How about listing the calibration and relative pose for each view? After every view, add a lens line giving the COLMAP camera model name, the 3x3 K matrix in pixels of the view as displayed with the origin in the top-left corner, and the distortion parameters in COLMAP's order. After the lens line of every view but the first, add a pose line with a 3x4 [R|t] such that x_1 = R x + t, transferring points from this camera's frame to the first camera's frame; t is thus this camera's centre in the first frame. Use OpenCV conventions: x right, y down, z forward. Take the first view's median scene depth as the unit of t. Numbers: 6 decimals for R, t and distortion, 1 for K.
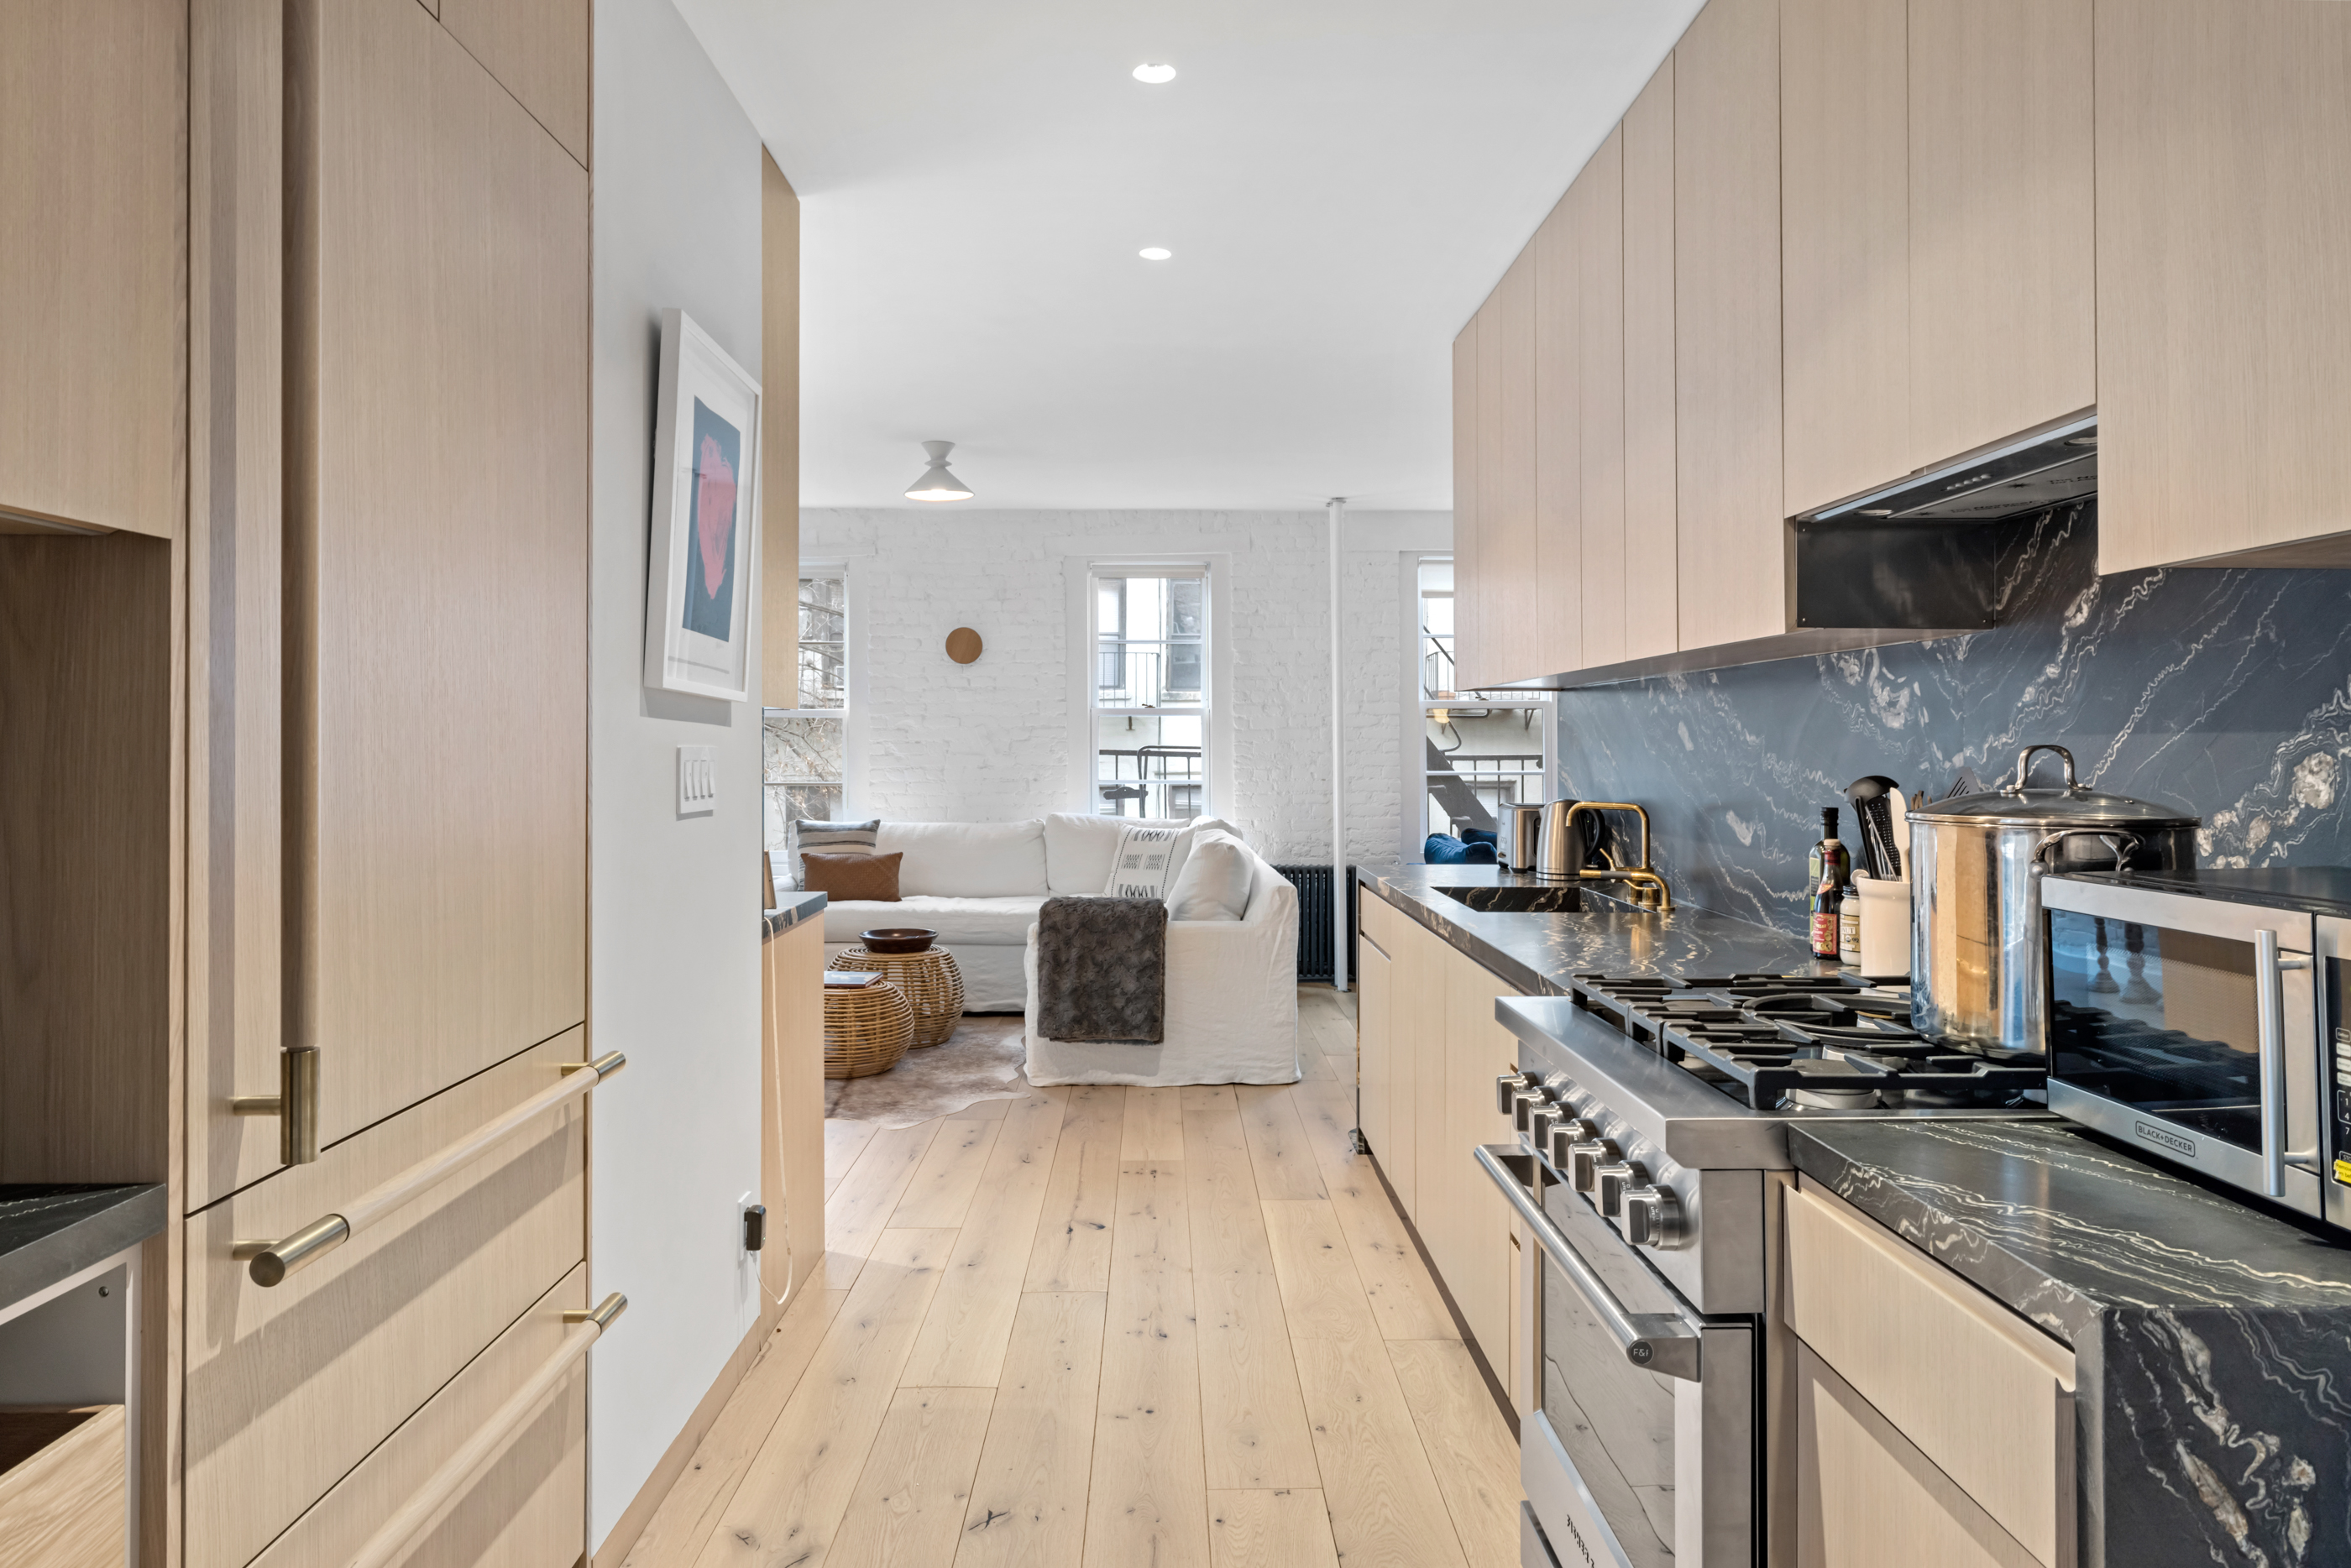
lens RADIAL K [[1502.2, 0, 1180.1], [0, 1502.2, 735.3], [0, 0, 1]] dist [-0.002548, 0.001361]
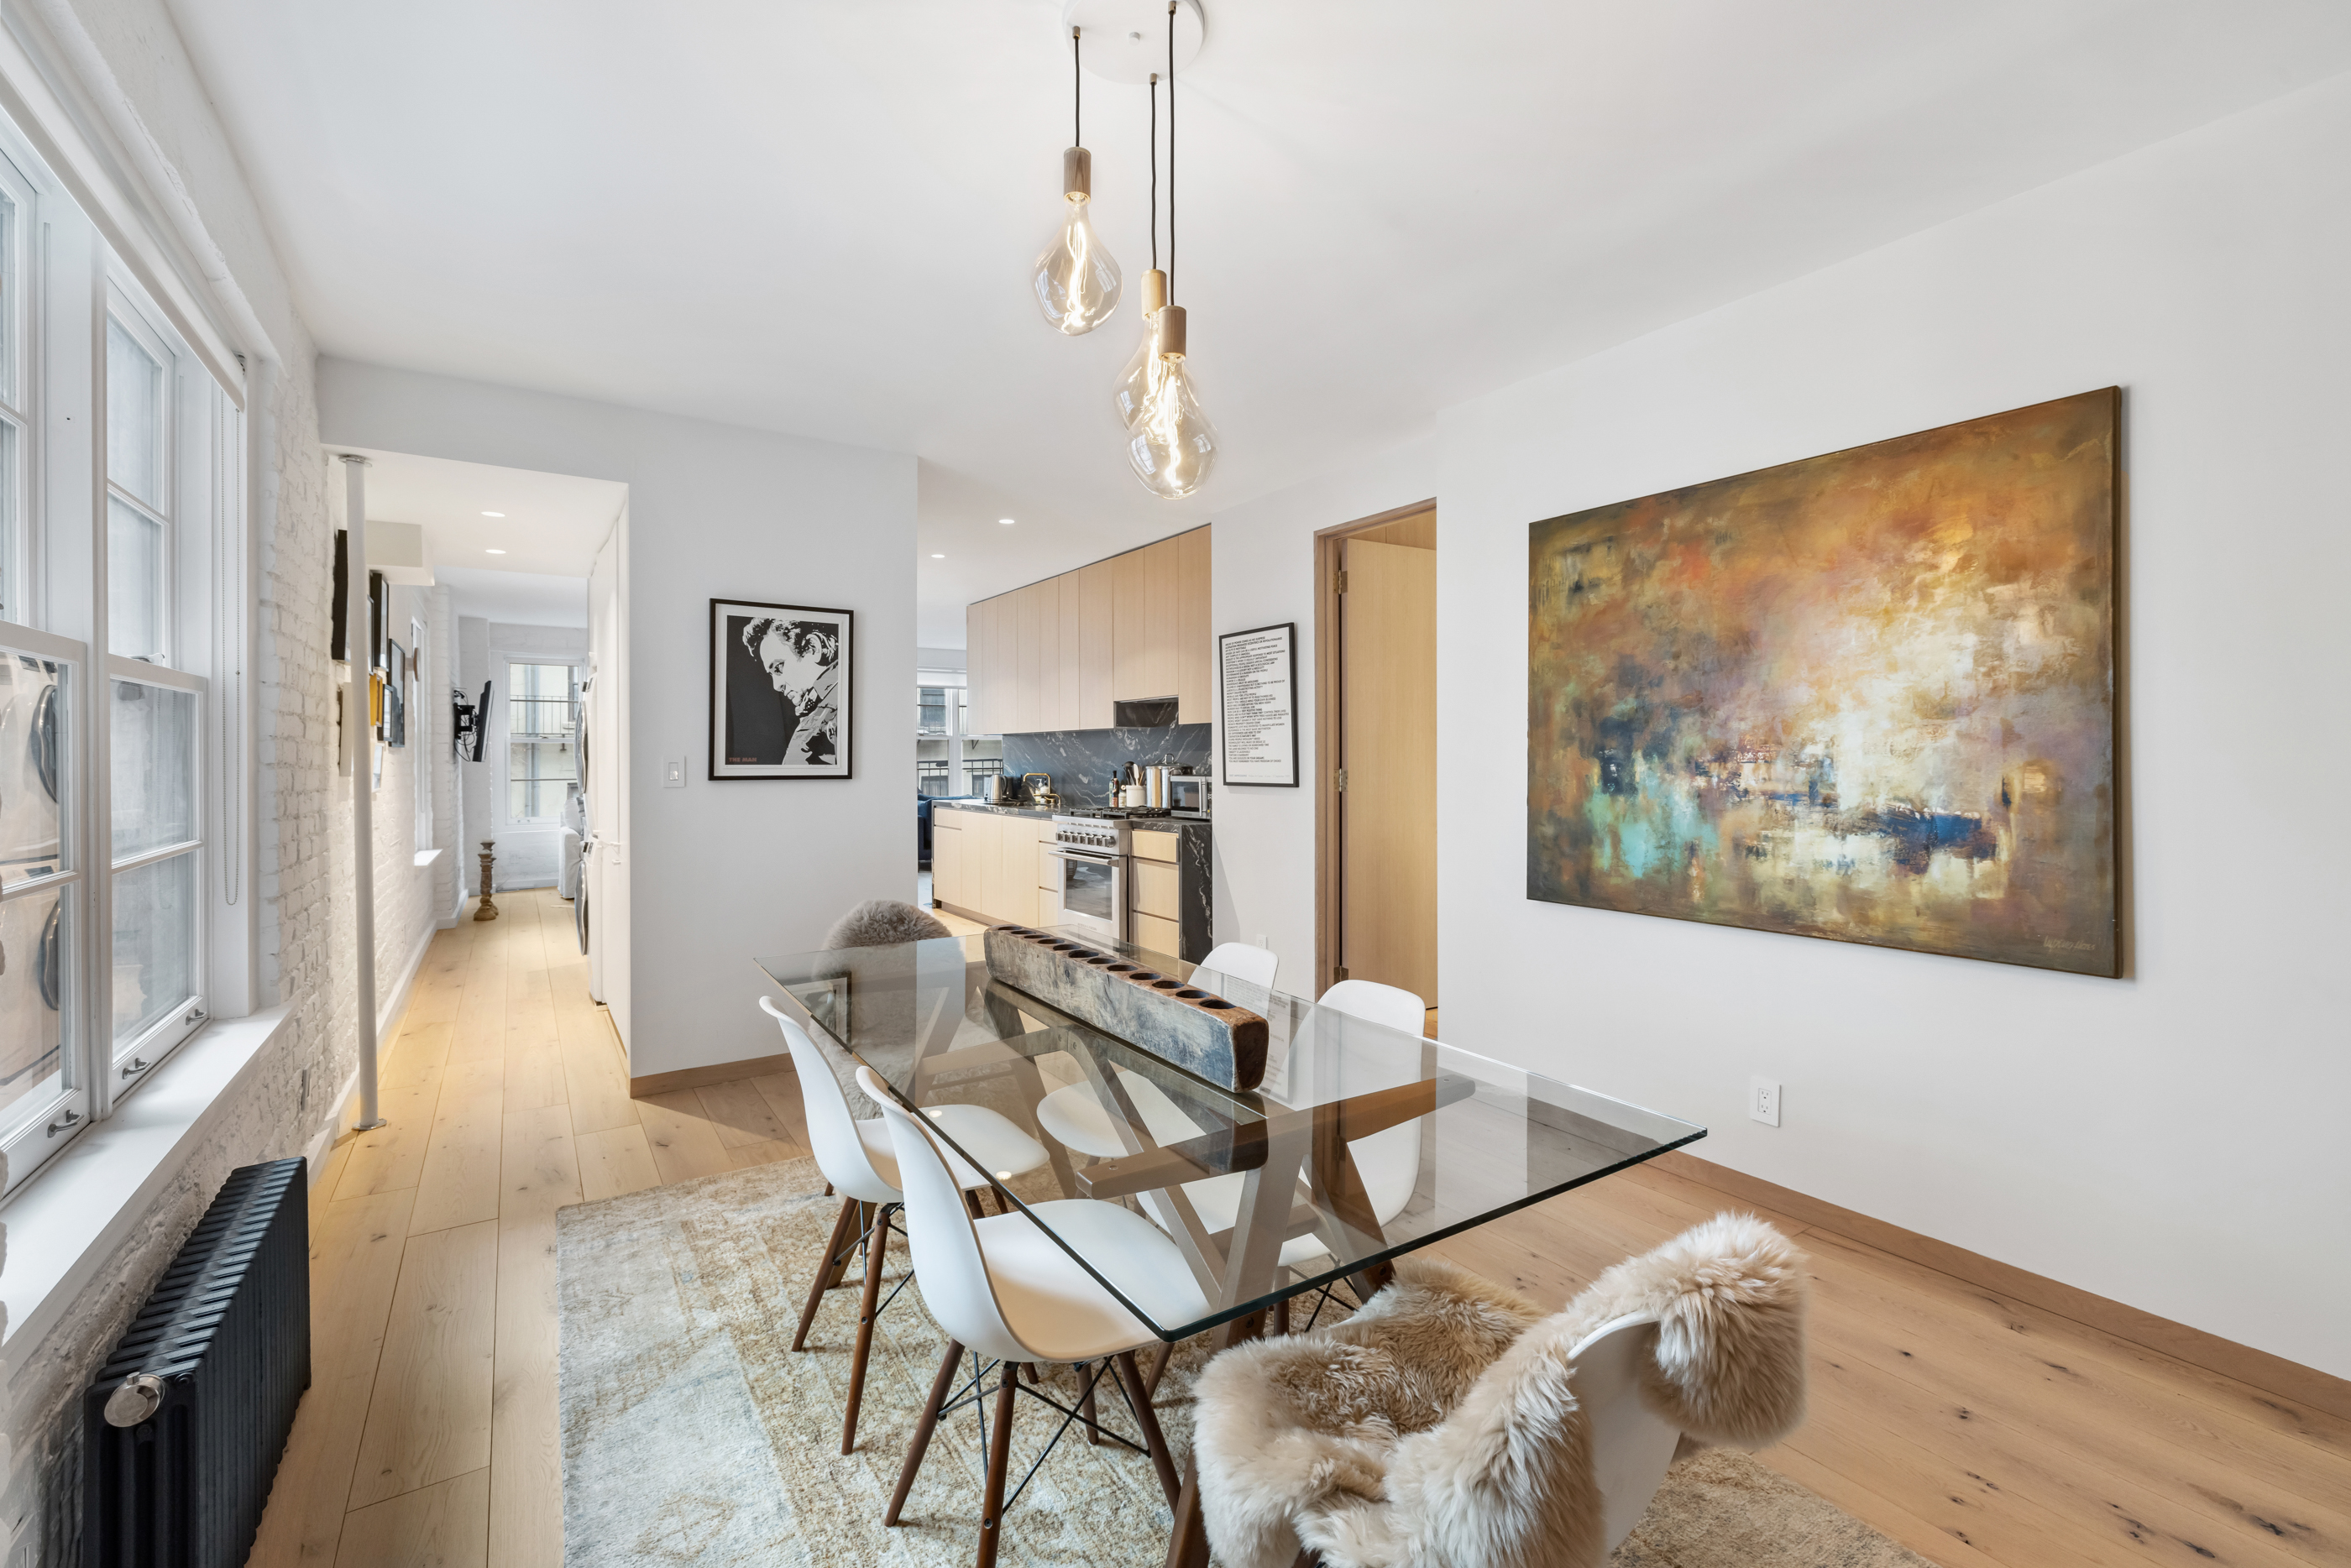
lens RADIAL K [[1004.4, 0, 1176.1], [0, 1004.4, 766.1], [0, 0, 1]] dist [0.002264, 0.000100]
pose [[0.839594, -0.008406, 0.543150, -0.624663], [0.000077, 0.999882, 0.015354, -0.002122], [-0.543215, -0.012849, 0.839495, -0.936793]]
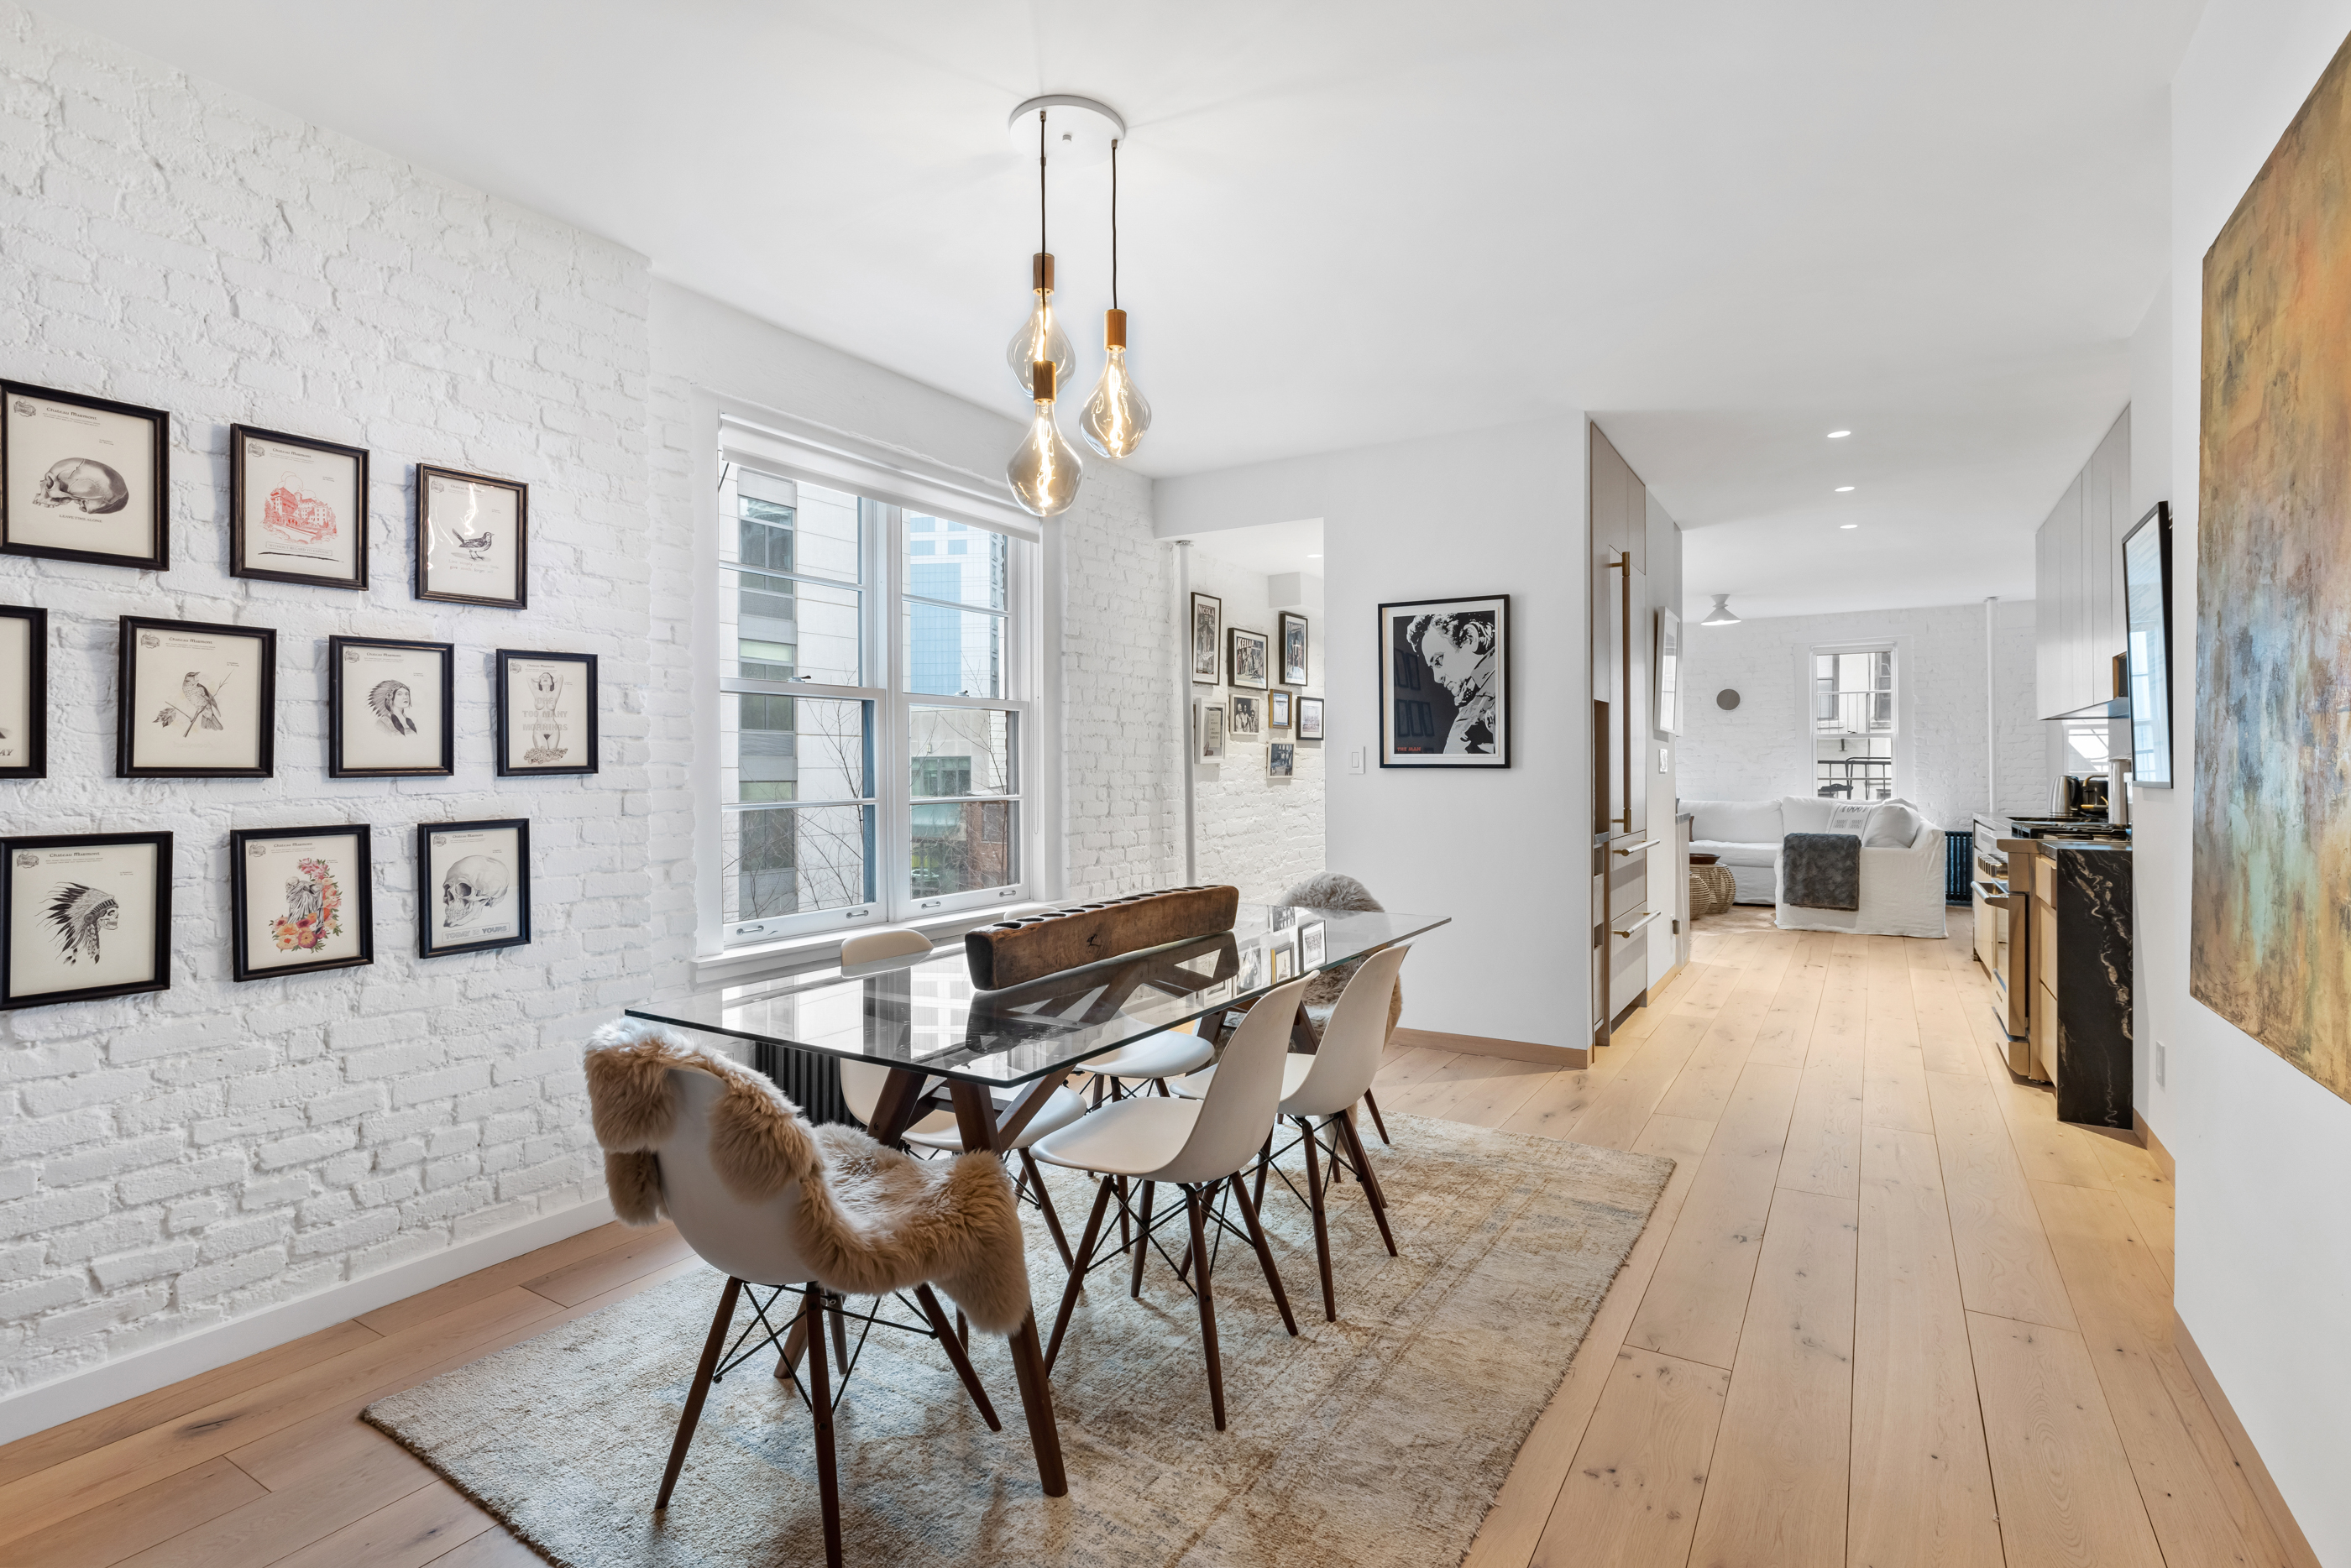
lens RADIAL K [[1158.6, 0, 1152.7], [0, 1158.6, 771.2], [0, 0, 1]] dist [-0.001829, -0.000072]
pose [[0.840529, -0.001872, -0.541763, 0.048343], [0.006275, 0.999961, 0.006279, 0.022728], [0.541729, -0.008677, 0.840508, -1.062967]]
